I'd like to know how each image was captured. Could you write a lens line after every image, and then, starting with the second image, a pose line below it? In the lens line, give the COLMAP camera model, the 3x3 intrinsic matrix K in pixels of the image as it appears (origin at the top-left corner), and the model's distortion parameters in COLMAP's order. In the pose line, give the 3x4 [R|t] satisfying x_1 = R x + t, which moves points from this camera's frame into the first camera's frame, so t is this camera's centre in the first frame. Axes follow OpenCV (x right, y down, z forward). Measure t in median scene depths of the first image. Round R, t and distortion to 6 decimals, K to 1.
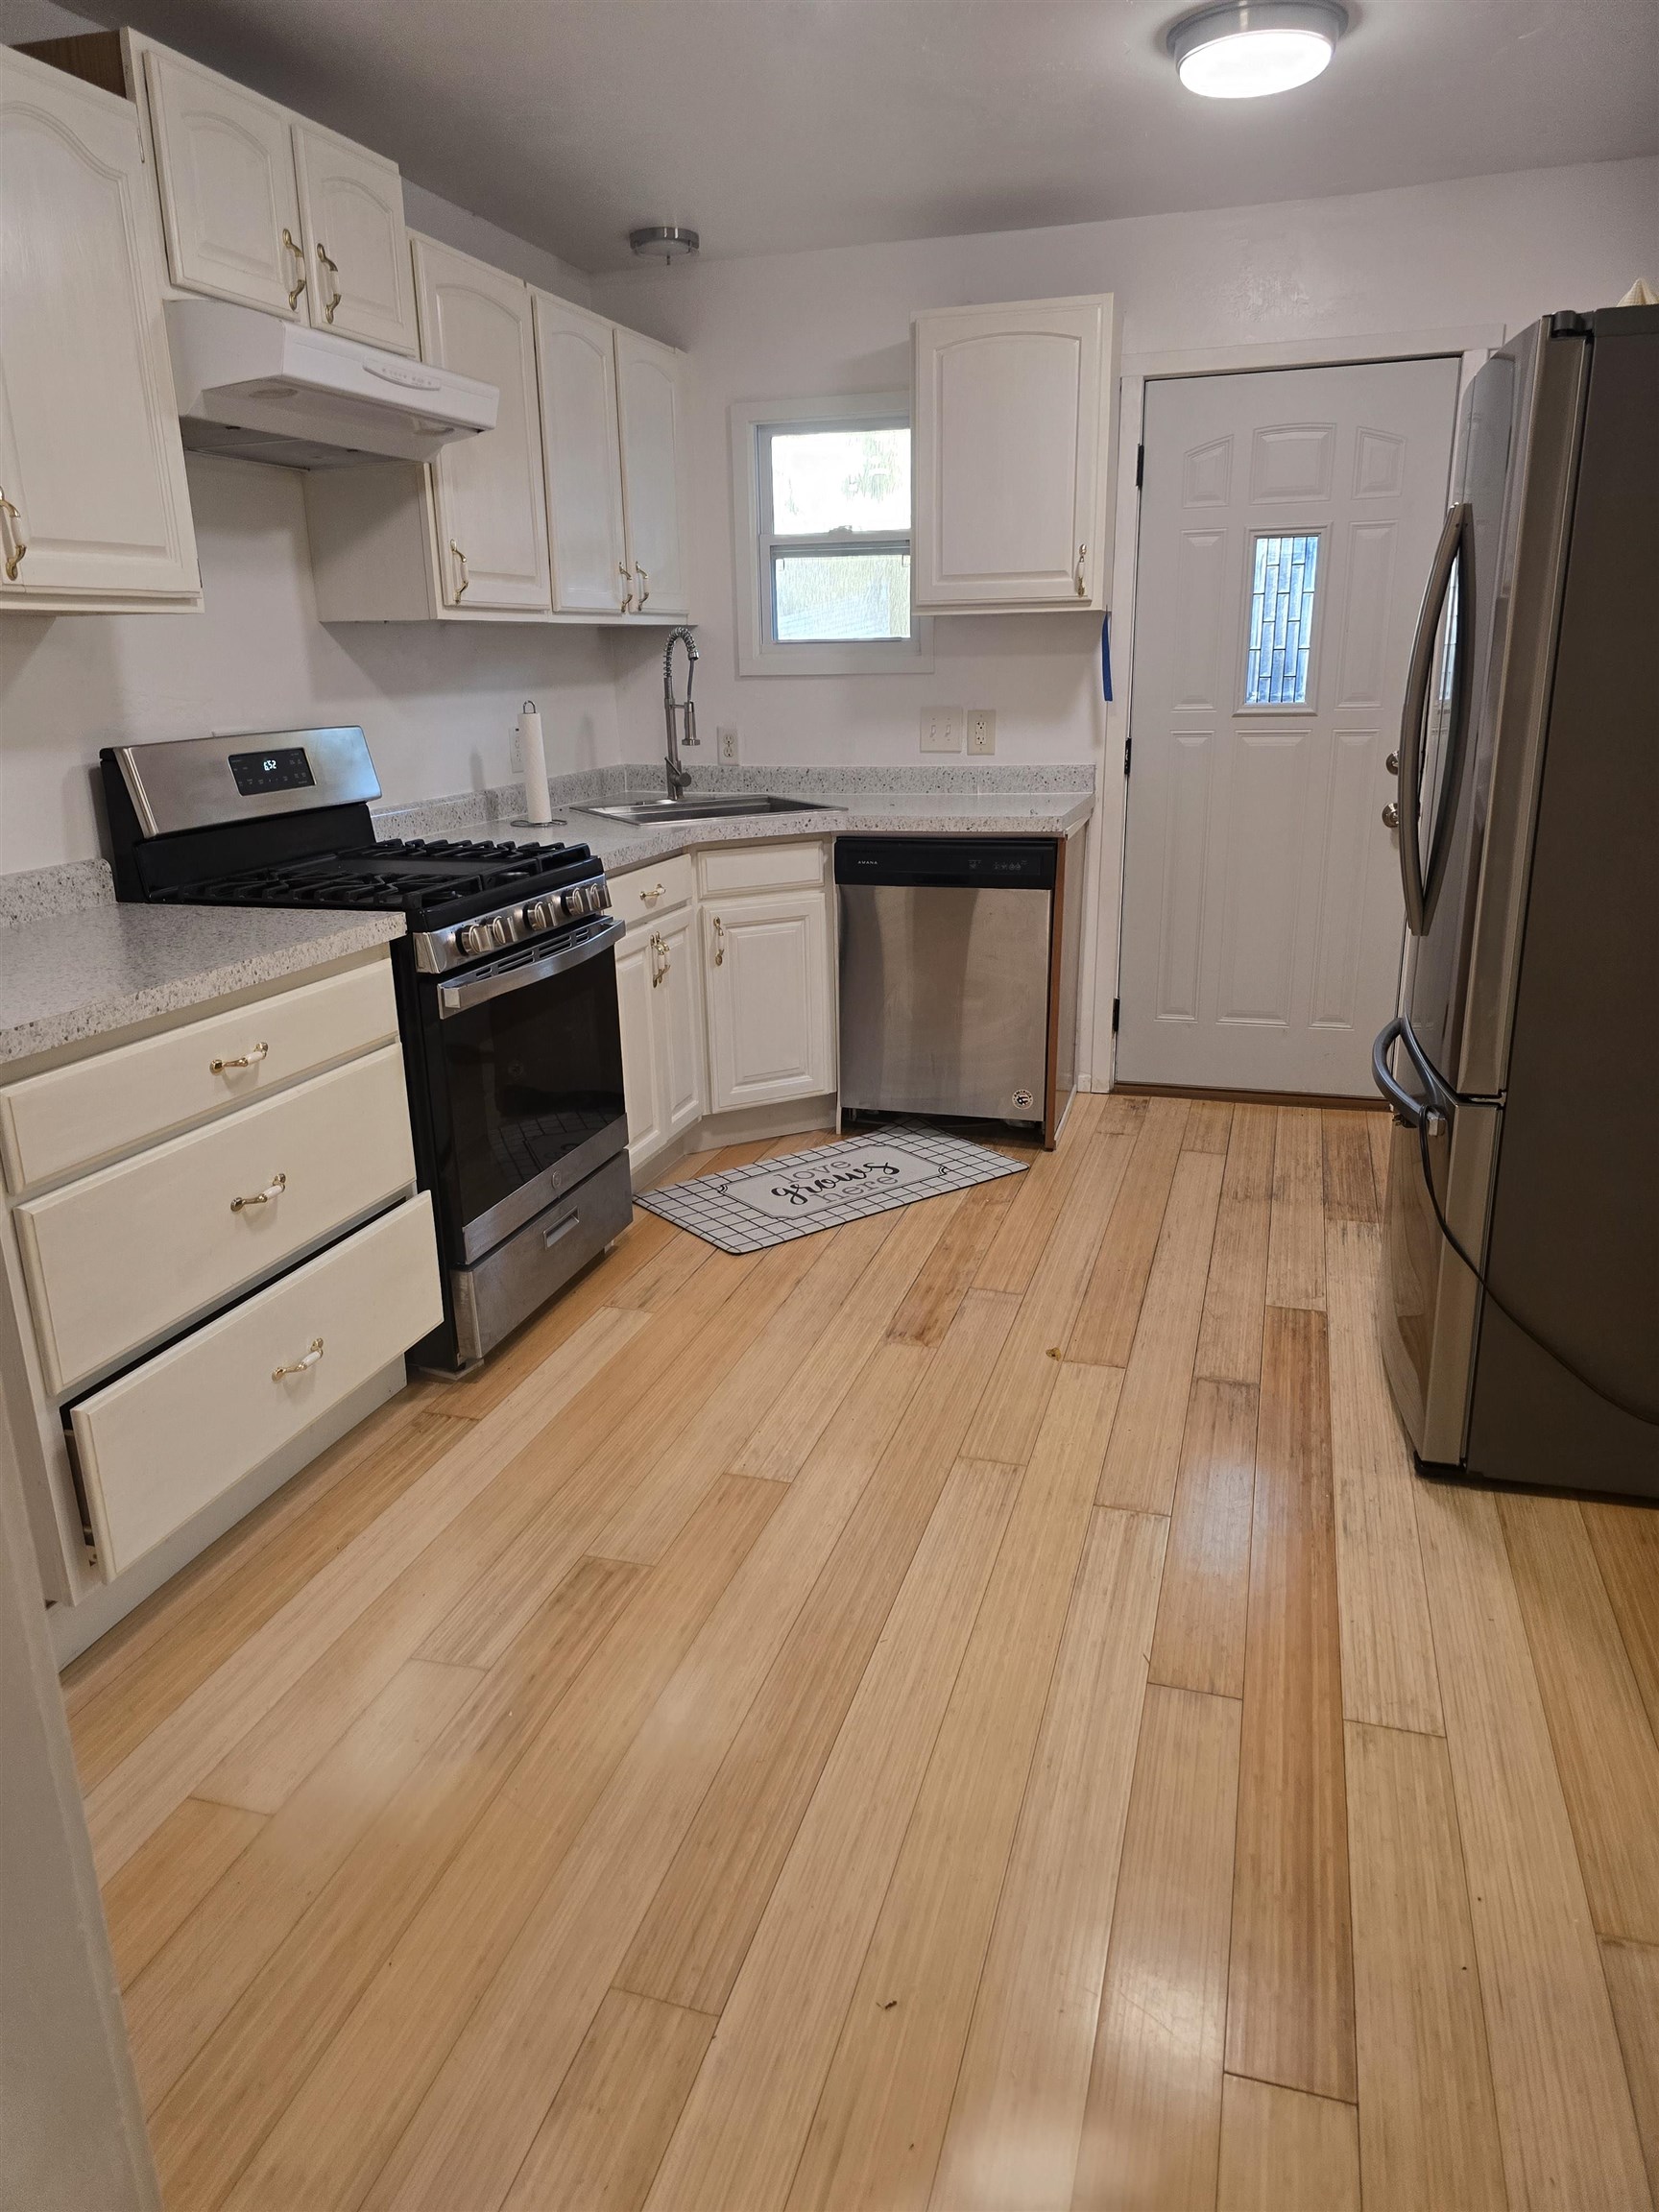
lens RADIAL K [[1493.8, 0, 795.5], [0, 1493.8, 1125.6], [0, 0, 1]] dist [0.050222, -0.033464]
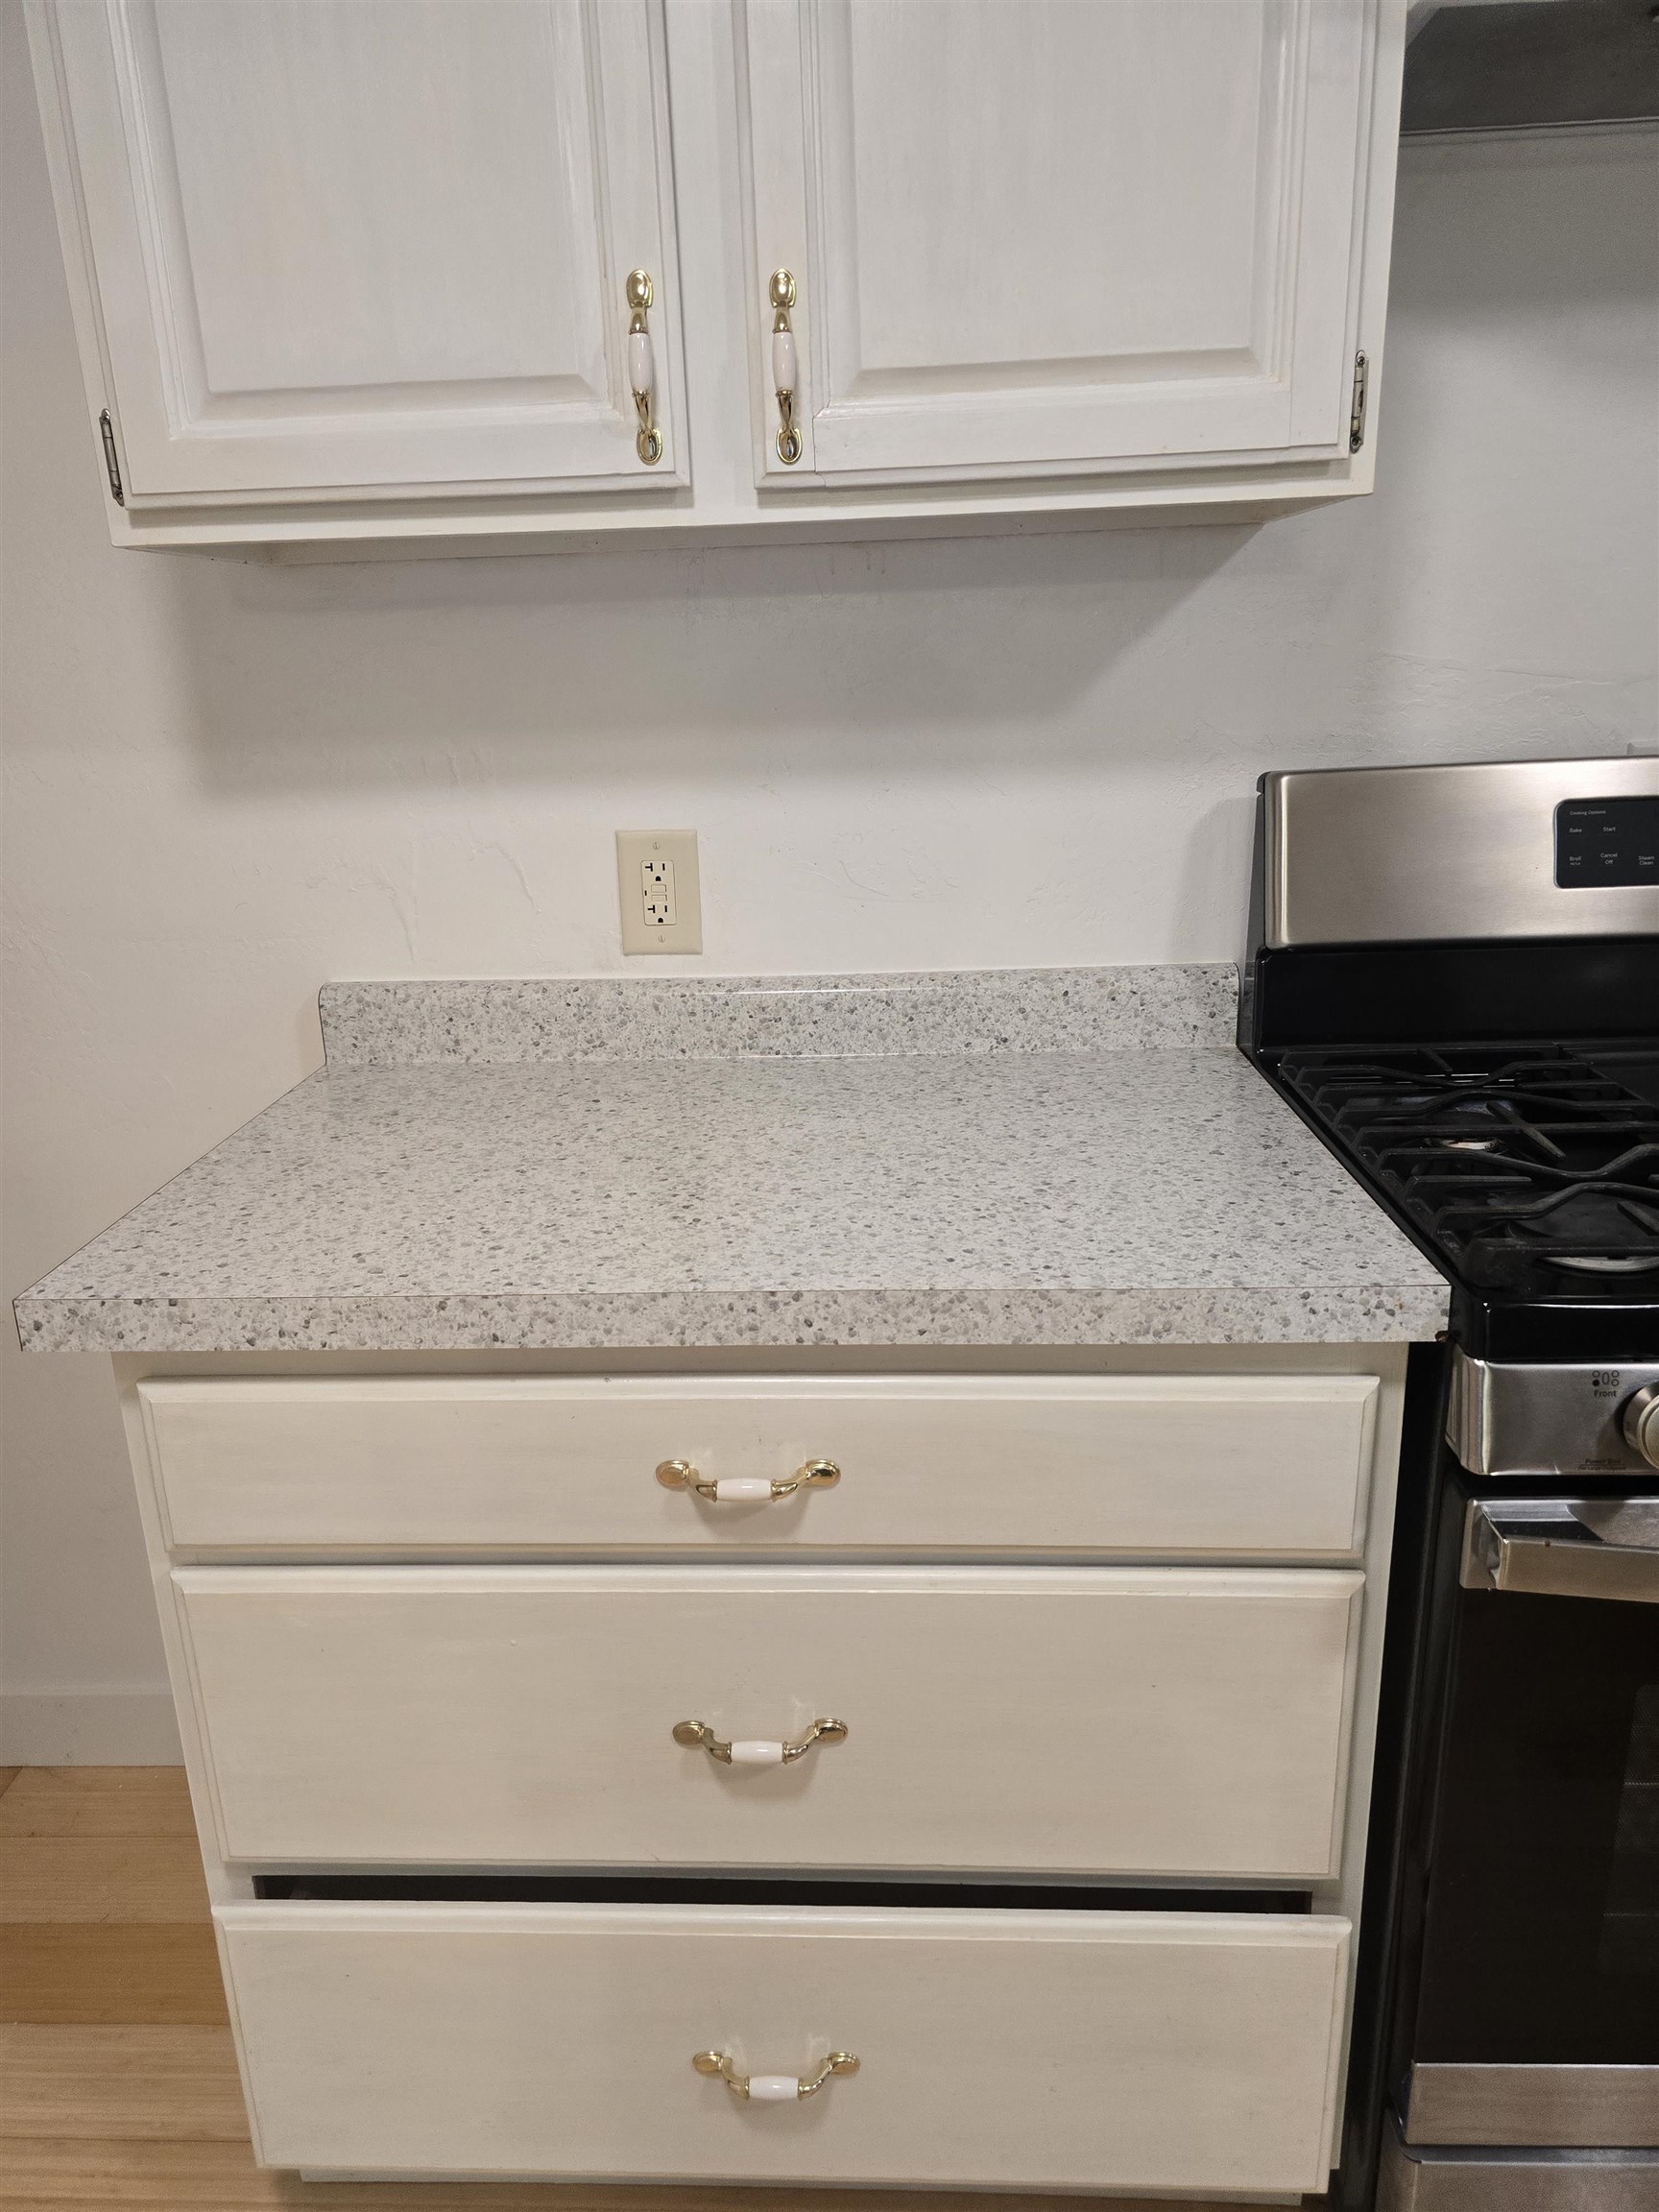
lens RADIAL K [[1493.8, 0, 824.7], [0, 1493.8, 1116.5], [0, 0, 1]] dist [0.050222, -0.033464]
pose [[0.255568, 0.304689, -0.917524, 0.016036], [-0.264307, 0.934906, 0.236840, -0.147168], [0.929961, 0.181979, 0.319463, 0.472930]]
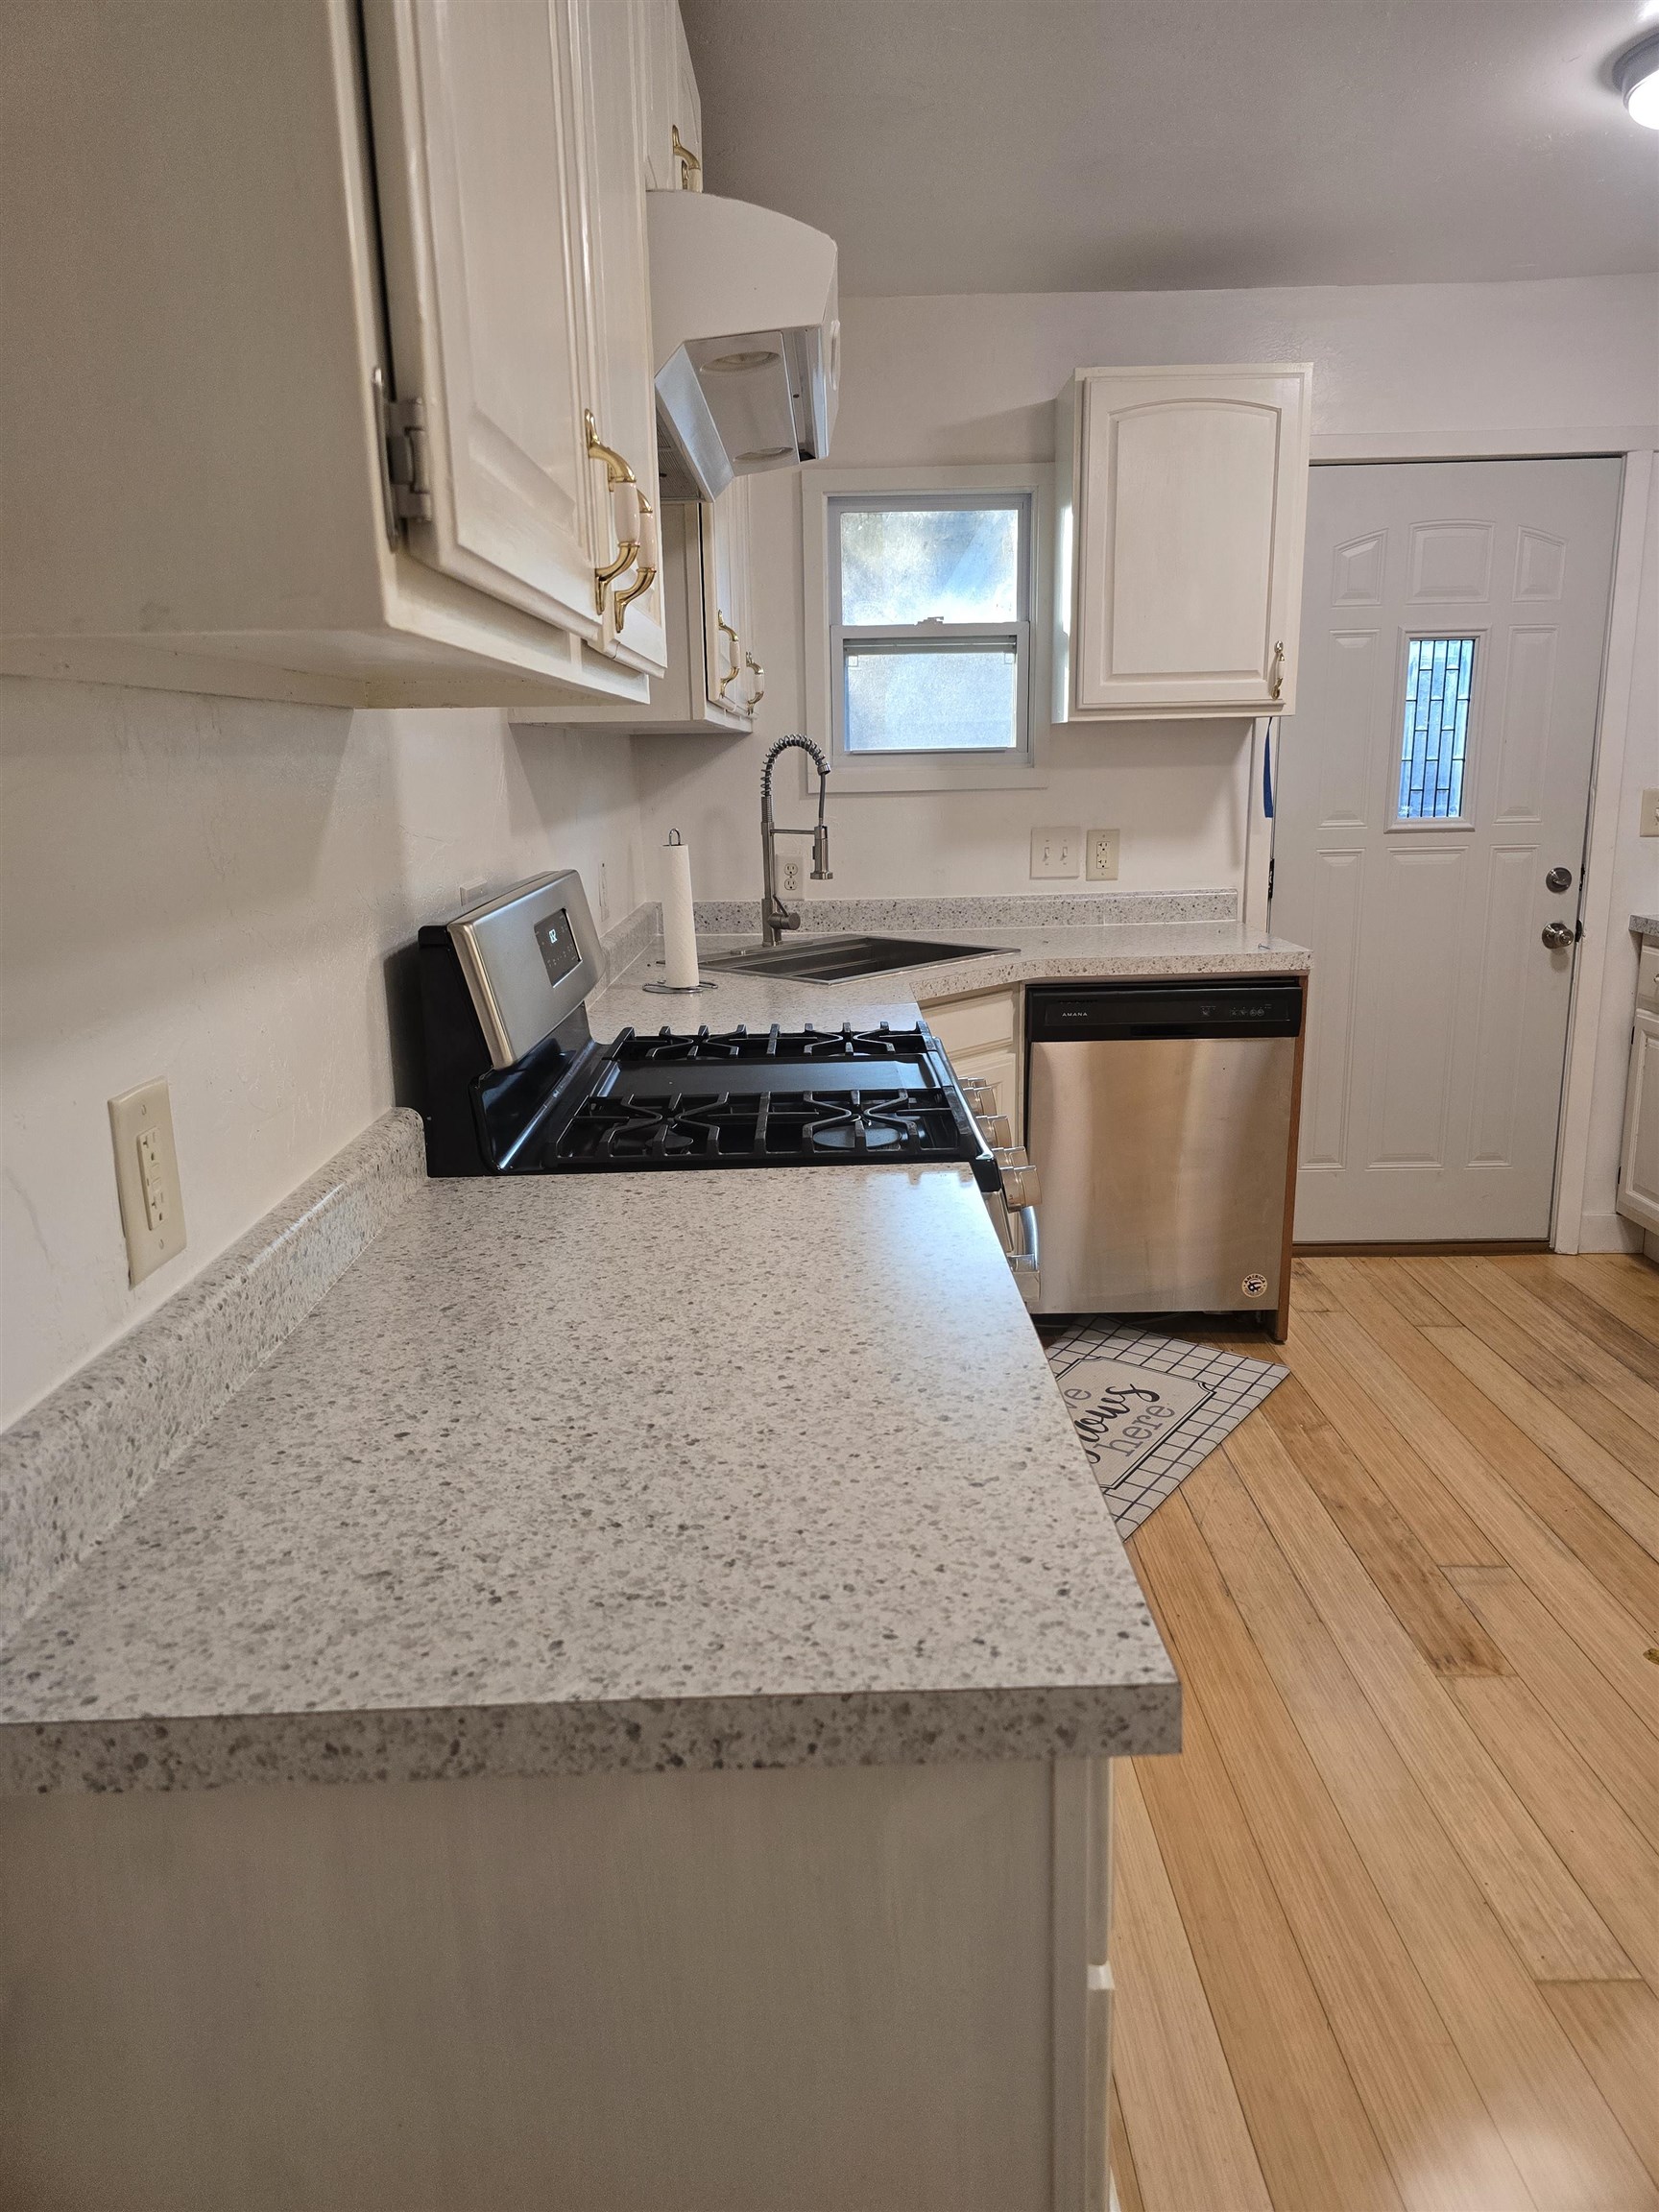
lens RADIAL K [[1493.8, 0, 808.1], [0, 1493.8, 1102.2], [0, 0, 1]] dist [0.050222, -0.033464]
pose [[0.952772, -0.068057, 0.295962, -0.328929], [0.092987, 0.993135, -0.070972, -0.083835], [-0.289100, 0.095140, 0.952560, 0.269408]]
